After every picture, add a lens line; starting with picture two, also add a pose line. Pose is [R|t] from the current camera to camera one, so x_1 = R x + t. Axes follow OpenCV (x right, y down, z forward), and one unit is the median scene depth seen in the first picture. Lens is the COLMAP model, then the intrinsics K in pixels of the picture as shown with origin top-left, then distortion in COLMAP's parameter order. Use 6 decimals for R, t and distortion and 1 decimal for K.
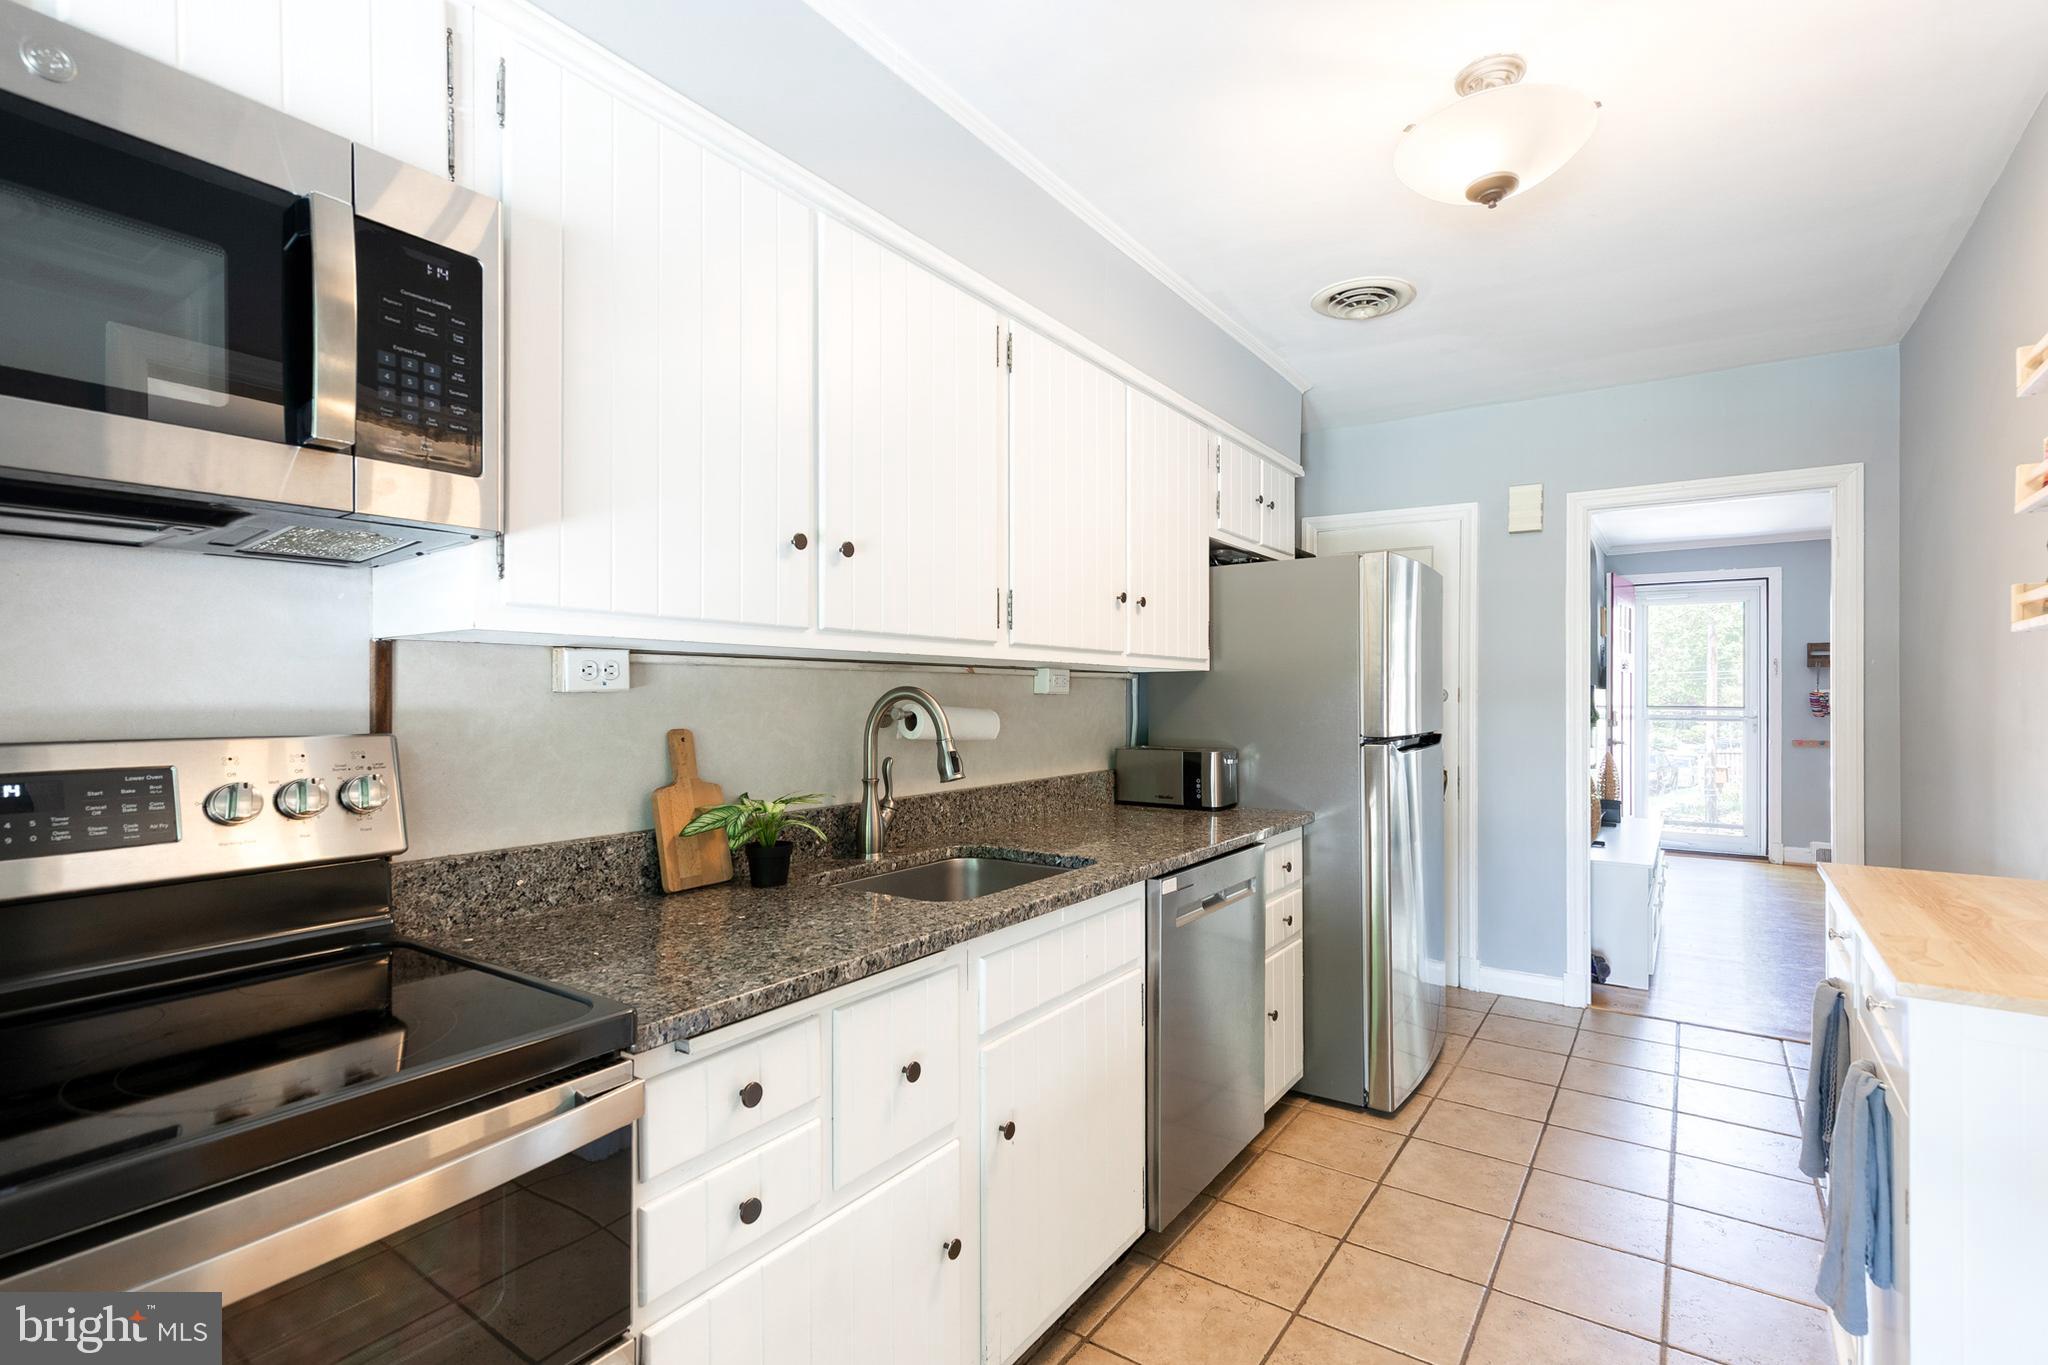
lens RADIAL K [[924.3, 0, 1041.5], [0, 924.3, 696.9], [0, 0, 1]] dist [0.001665, 0.002367]
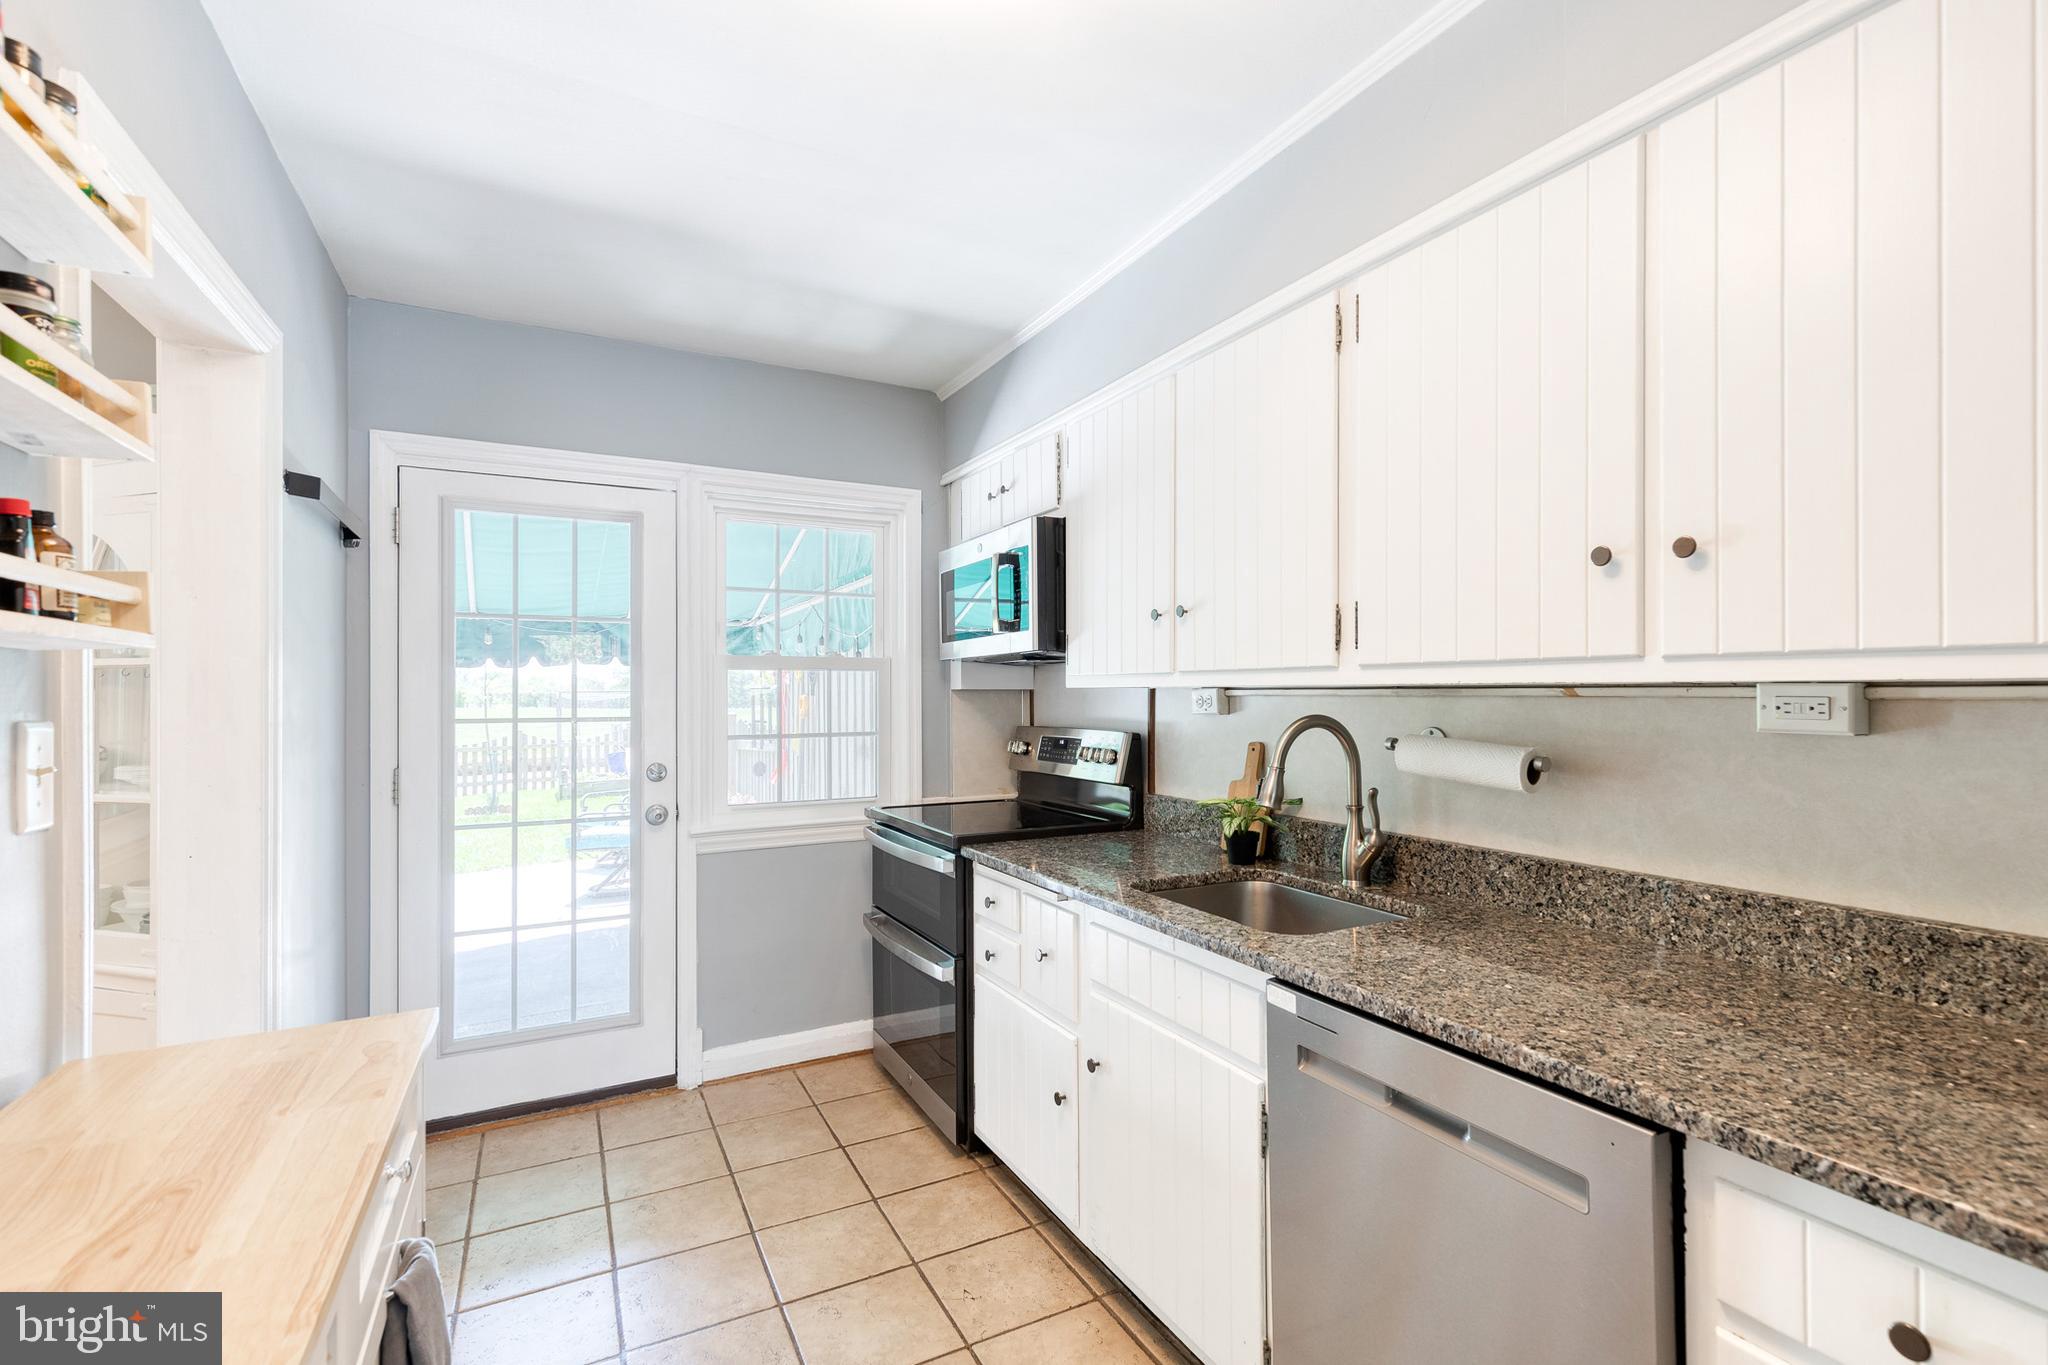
lens RADIAL K [[924.3, 0, 1038.9], [0, 924.3, 686.6], [0, 0, 1]] dist [0.001665, 0.002367]
pose [[-0.451915, -0.003245, -0.892055, 0.839650], [0.002557, 0.999985, -0.004933, -0.035439], [0.892057, -0.004511, -0.451900, 1.116820]]
